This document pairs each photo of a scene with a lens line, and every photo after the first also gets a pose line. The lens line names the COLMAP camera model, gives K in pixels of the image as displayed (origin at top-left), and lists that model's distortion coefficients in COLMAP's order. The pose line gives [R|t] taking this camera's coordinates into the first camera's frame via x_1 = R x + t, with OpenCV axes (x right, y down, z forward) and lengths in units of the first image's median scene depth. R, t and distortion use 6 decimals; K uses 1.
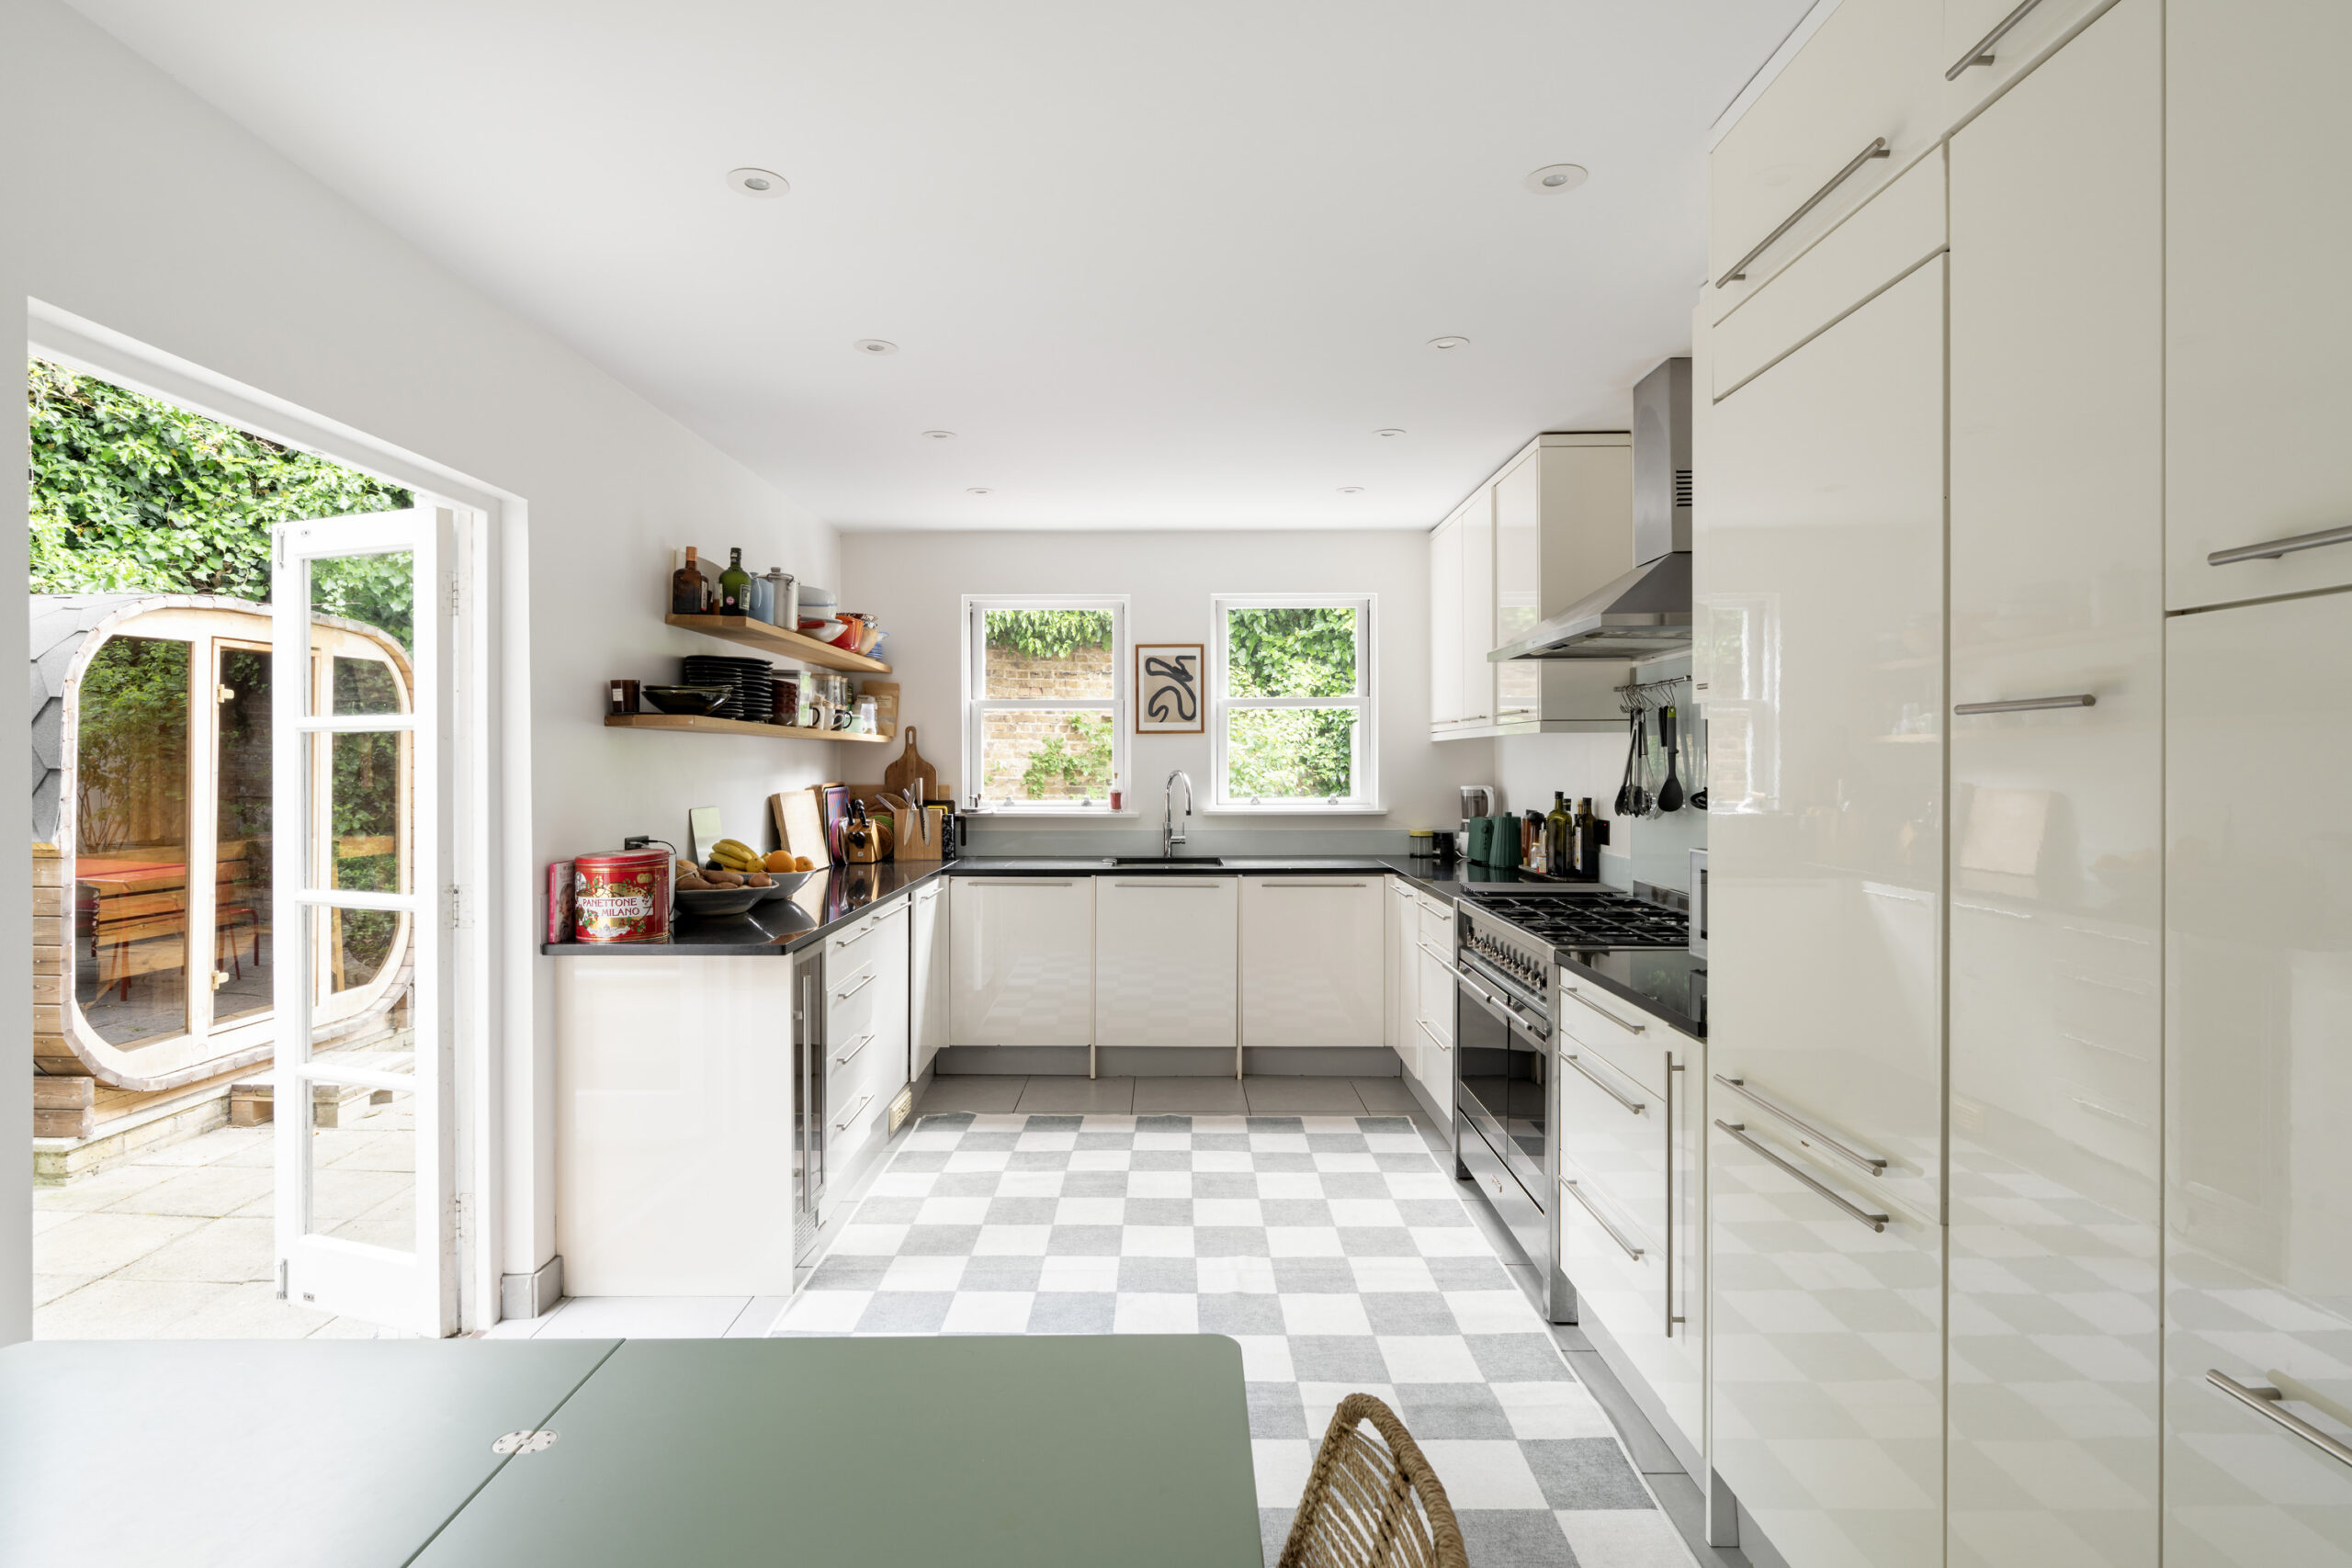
lens RADIAL K [[1102.7, 0, 1176.0], [0, 1102.7, 784.0], [0, 0, 1]] dist [0.001084, 0.000835]
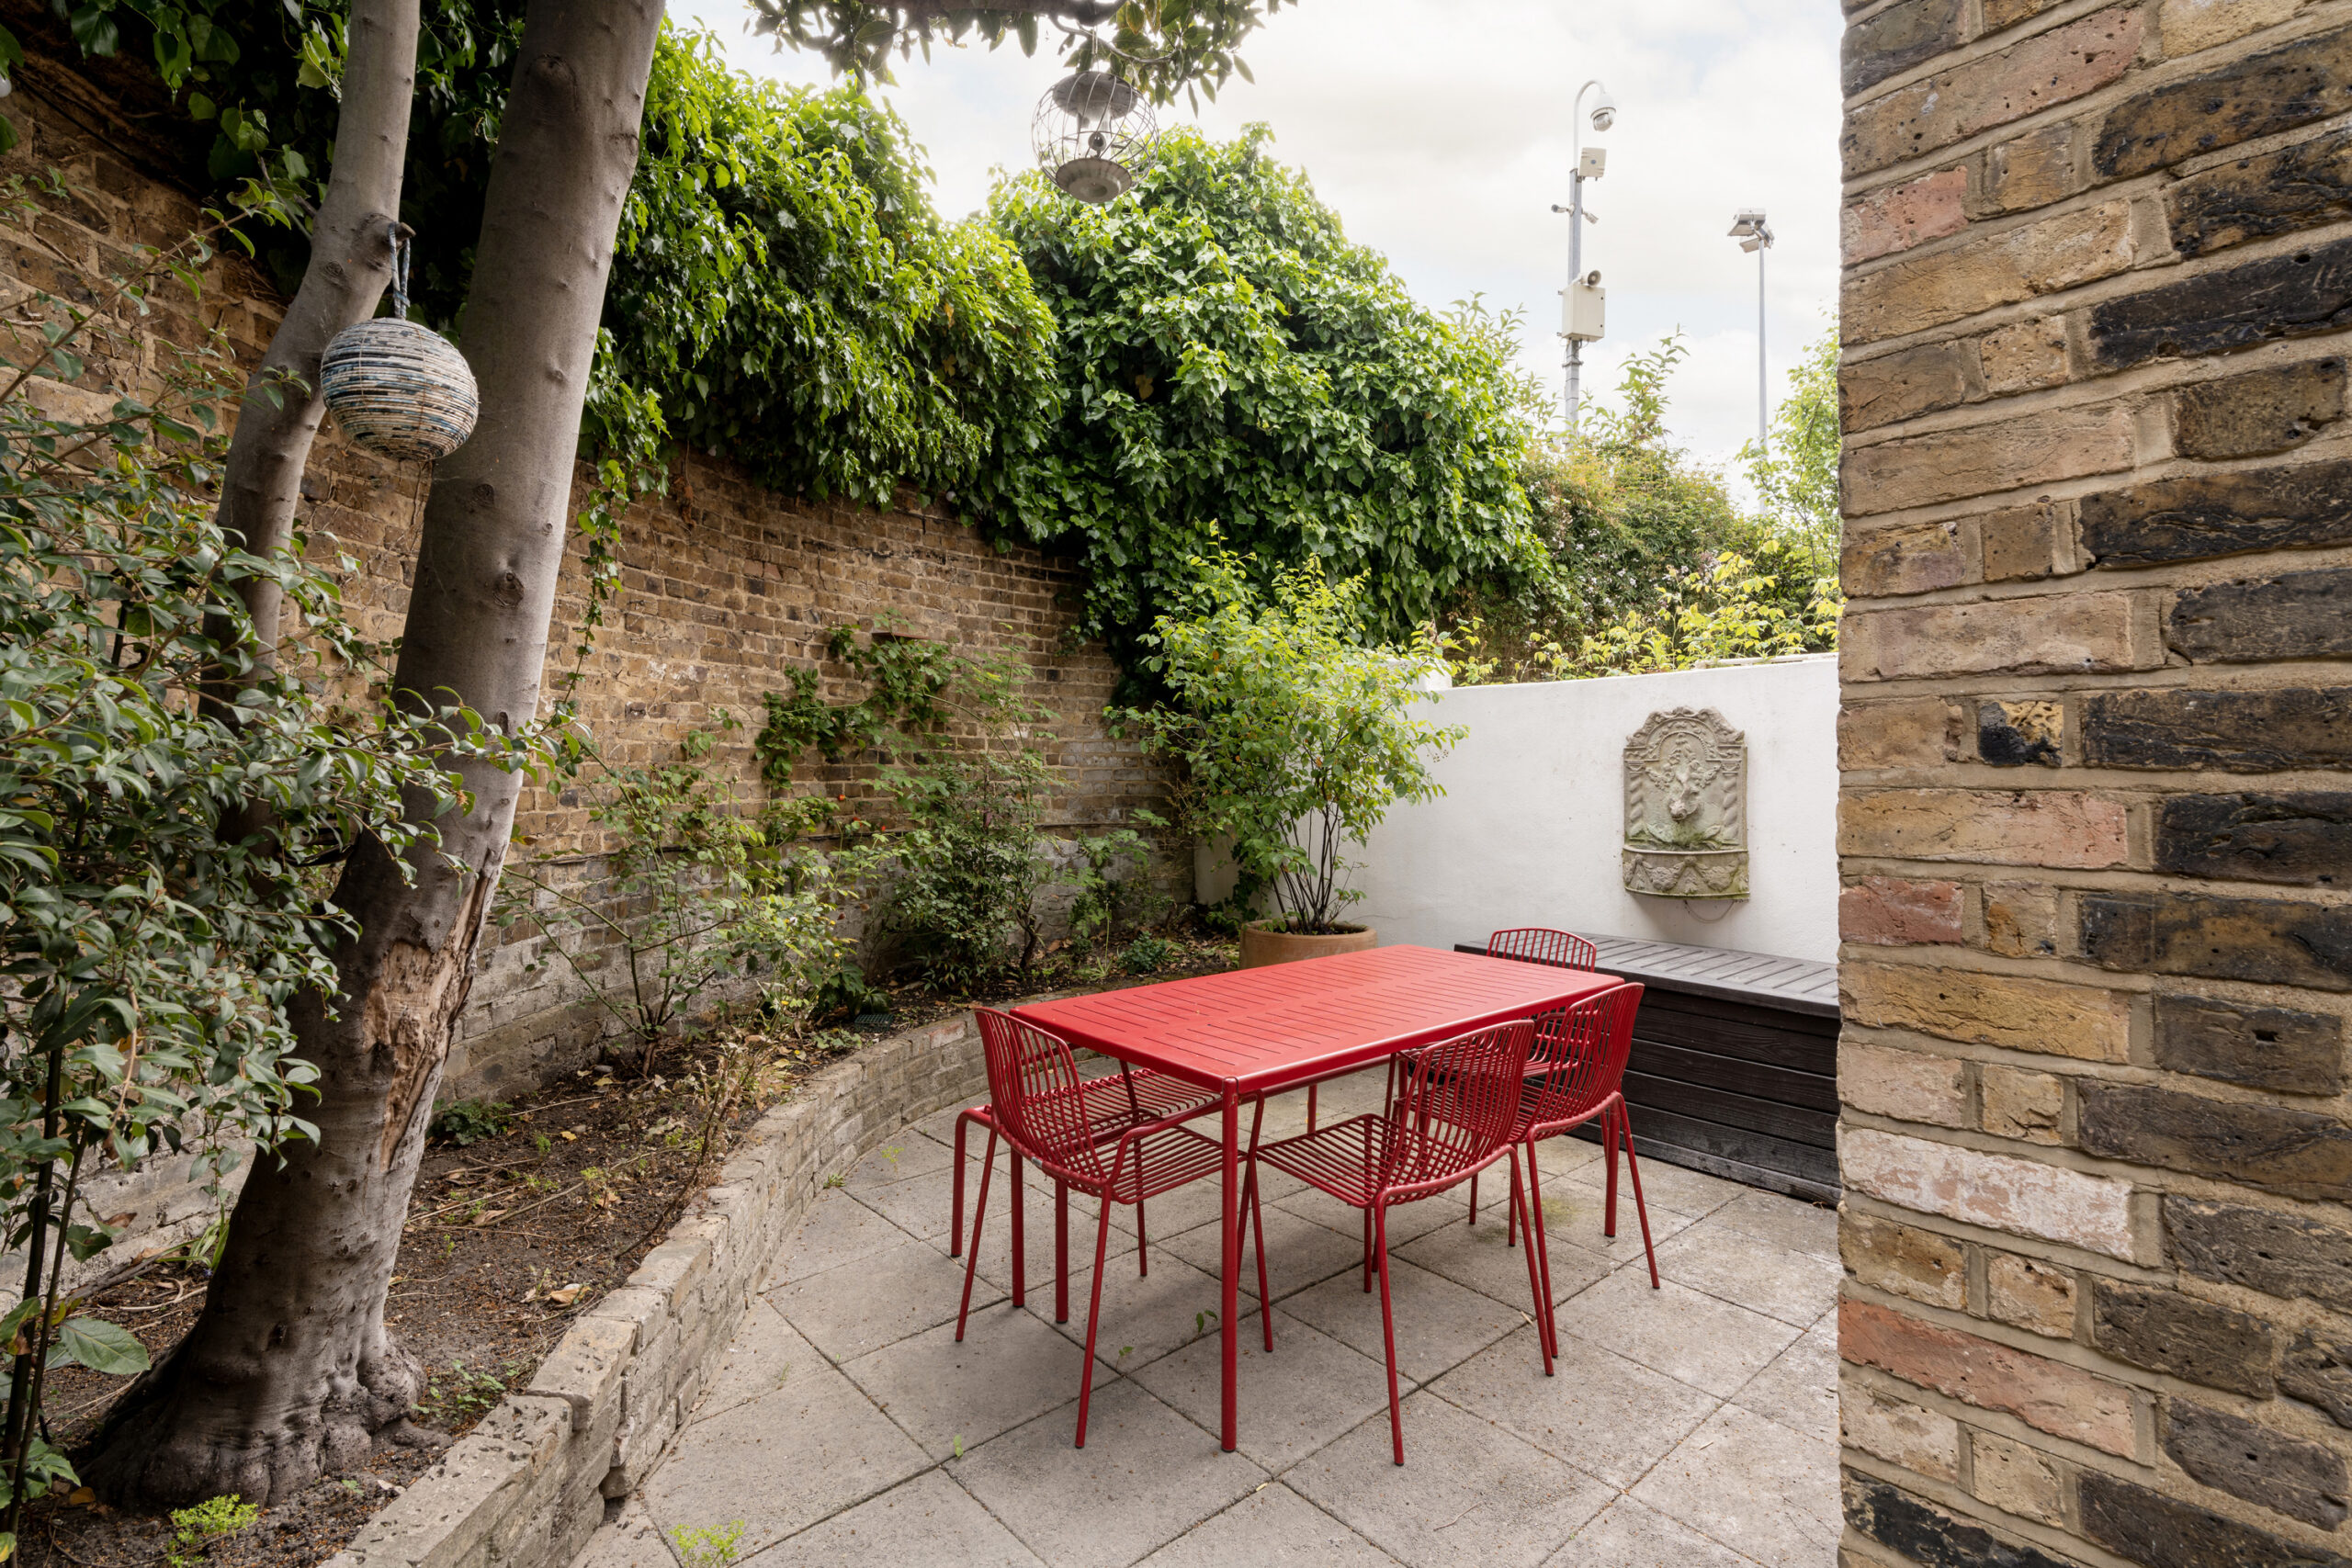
lens RADIAL K [[1102.7, 0, 1176.0], [0, 1102.7, 784.0], [0, 0, 1]] dist [0.001084, 0.000835]
pose [[0.749925, -0.000796, 0.661523, -0.324791], [0.006975, 0.999953, -0.006705, 0.015892], [-0.661486, 0.009643, 0.749895, 0.525037]]
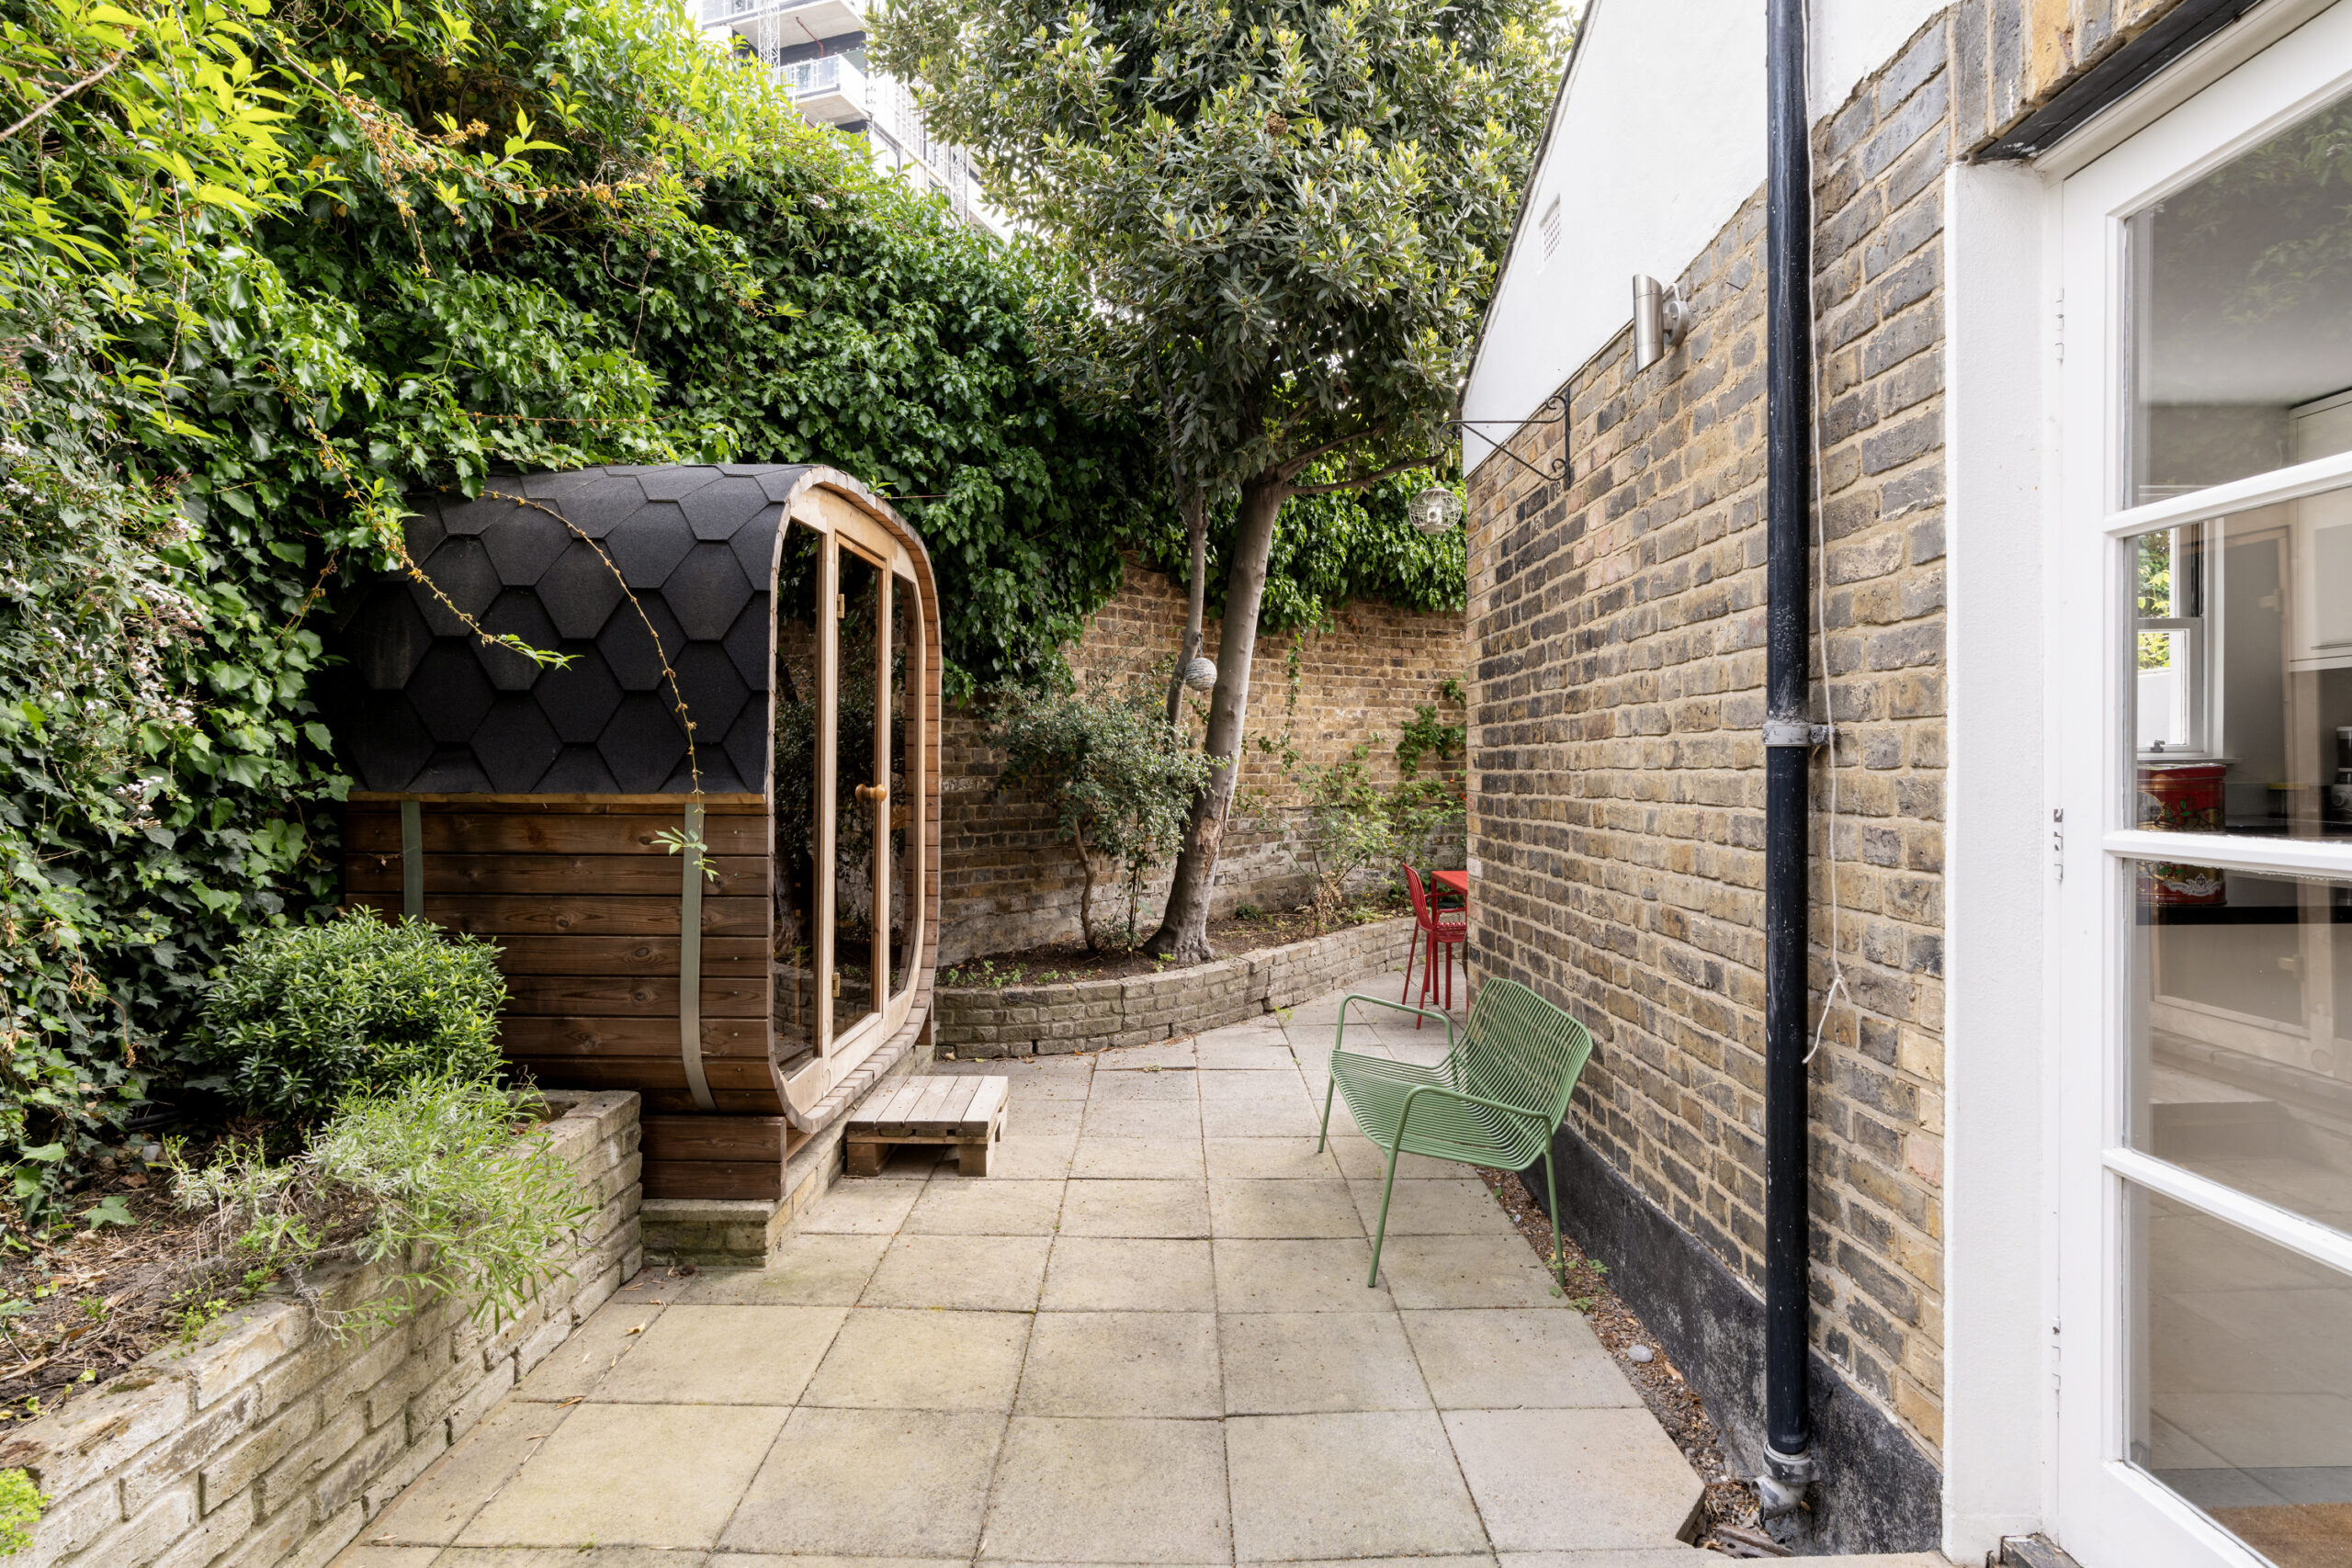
lens RADIAL K [[1130.8, 0, 1176.0], [0, 1130.8, 784.0], [0, 0, 1]] dist [-0.001102, -0.000092]
pose [[0.999978, 0.001588, 0.006517, -0.322489], [-0.001585, 0.999999, -0.000400, 0.021002], [-0.006518, 0.000389, 0.999979, 0.113207]]
